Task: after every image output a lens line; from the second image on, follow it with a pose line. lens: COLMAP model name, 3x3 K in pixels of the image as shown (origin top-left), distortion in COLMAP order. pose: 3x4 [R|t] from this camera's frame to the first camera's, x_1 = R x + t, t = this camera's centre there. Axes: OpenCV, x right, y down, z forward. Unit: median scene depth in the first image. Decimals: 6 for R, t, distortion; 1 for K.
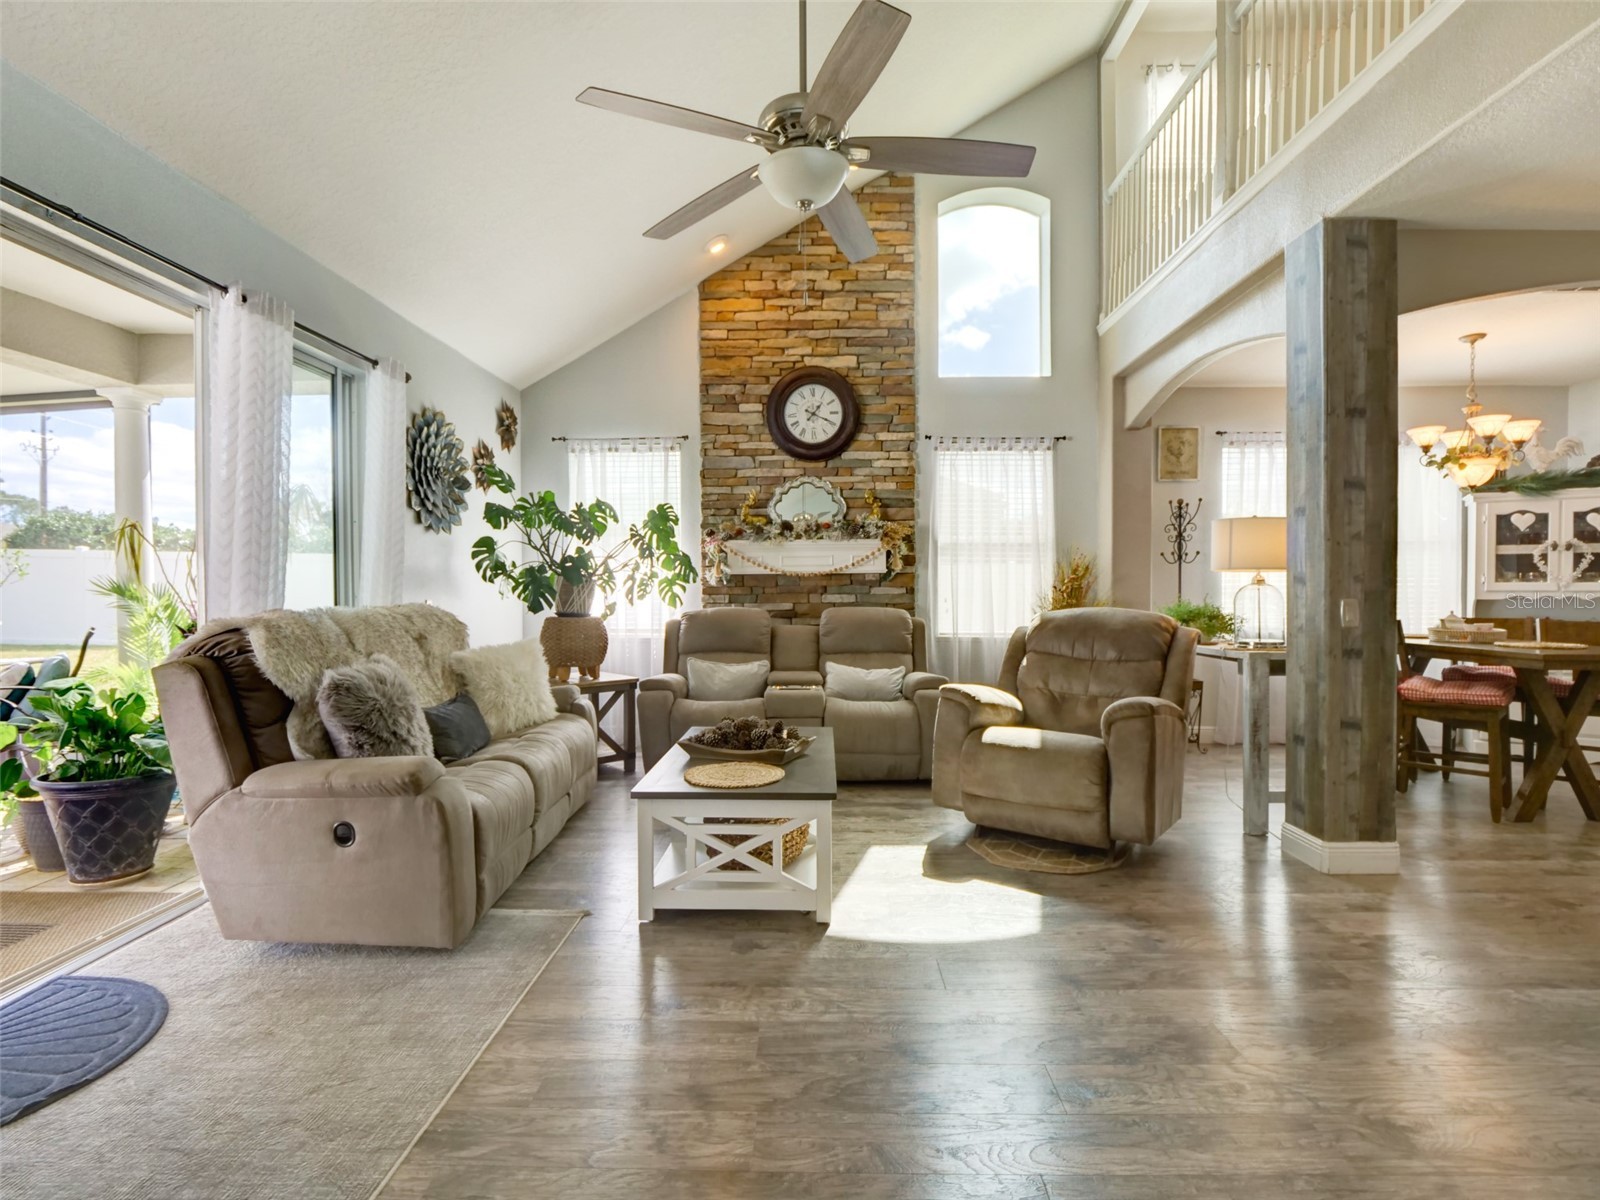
lens RADIAL K [[783.4, 0, 804.6], [0, 783.4, 605.6], [0, 0, 1]] dist [-0.001194, -0.011738]
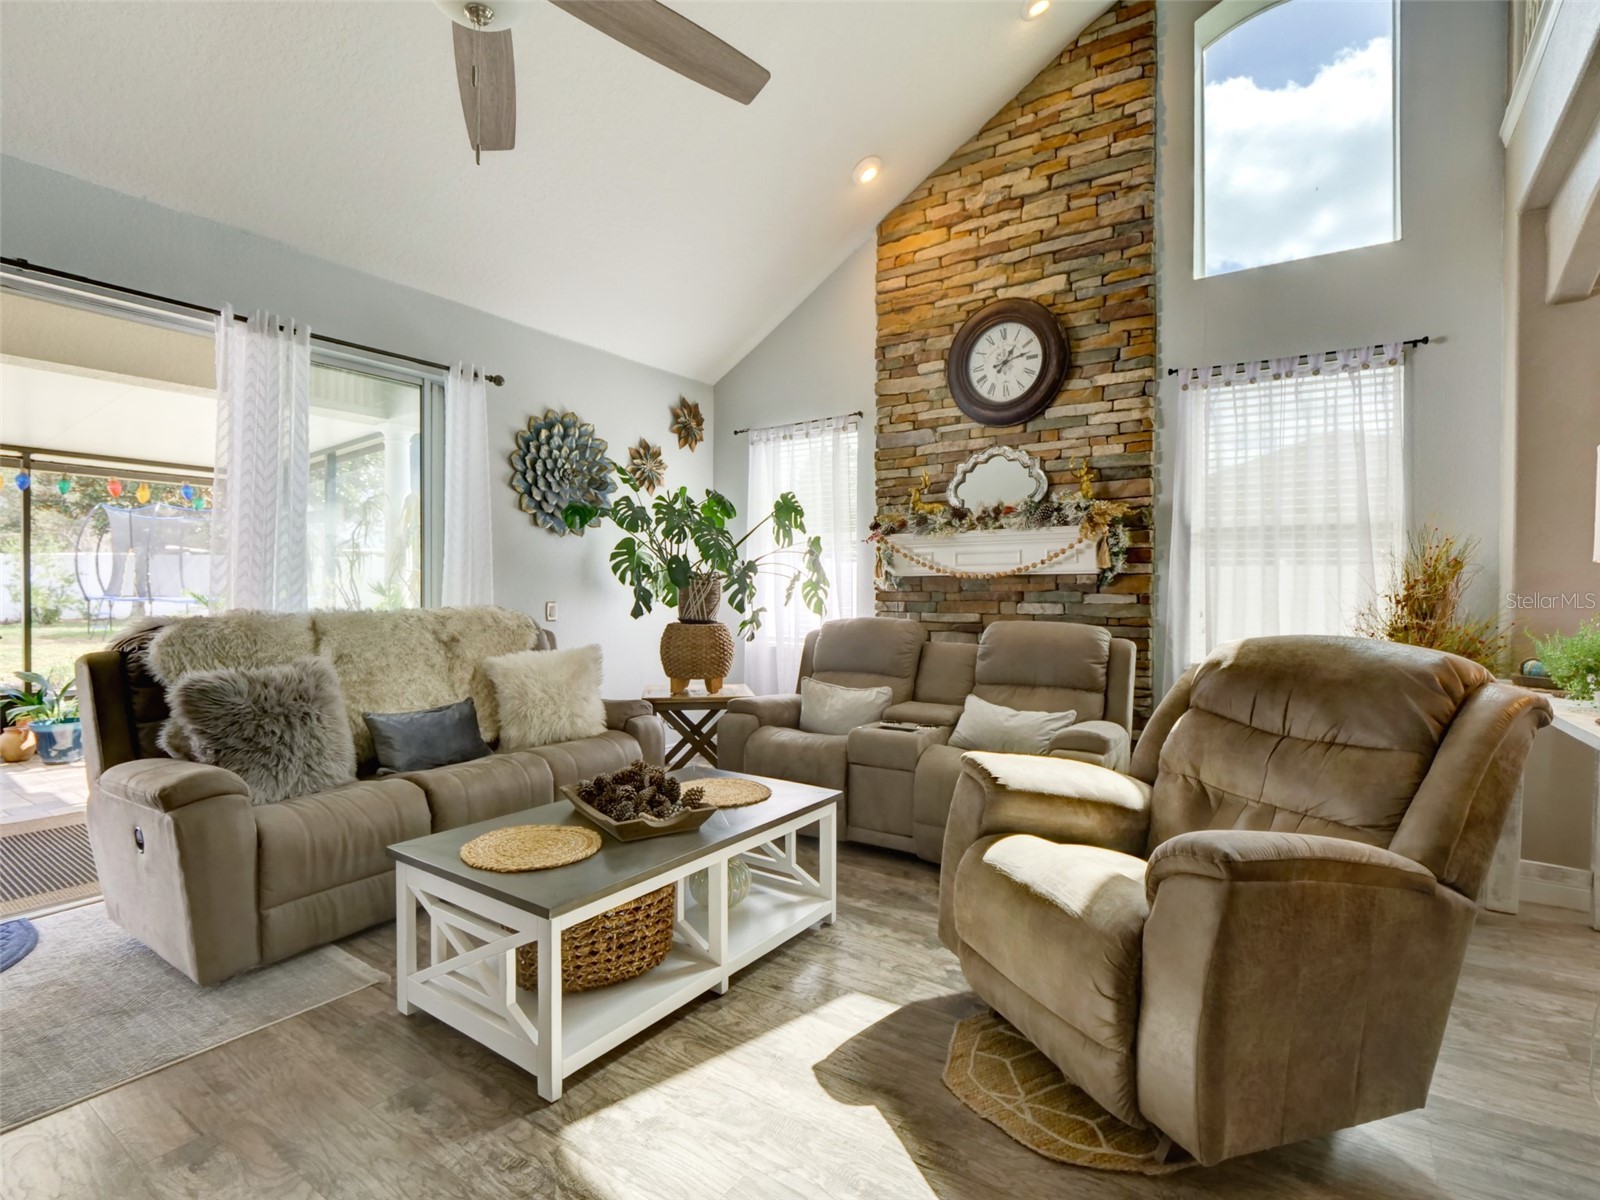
lens RADIAL K [[783.4, 0, 804.6], [0, 783.4, 605.6], [0, 0, 1]] dist [-0.001194, -0.011738]
pose [[0.837071, 0.017537, -0.546813, 0.264219], [-0.020719, 0.999785, 0.000347, -0.007809], [0.546701, 0.011039, 0.837255, 0.266393]]
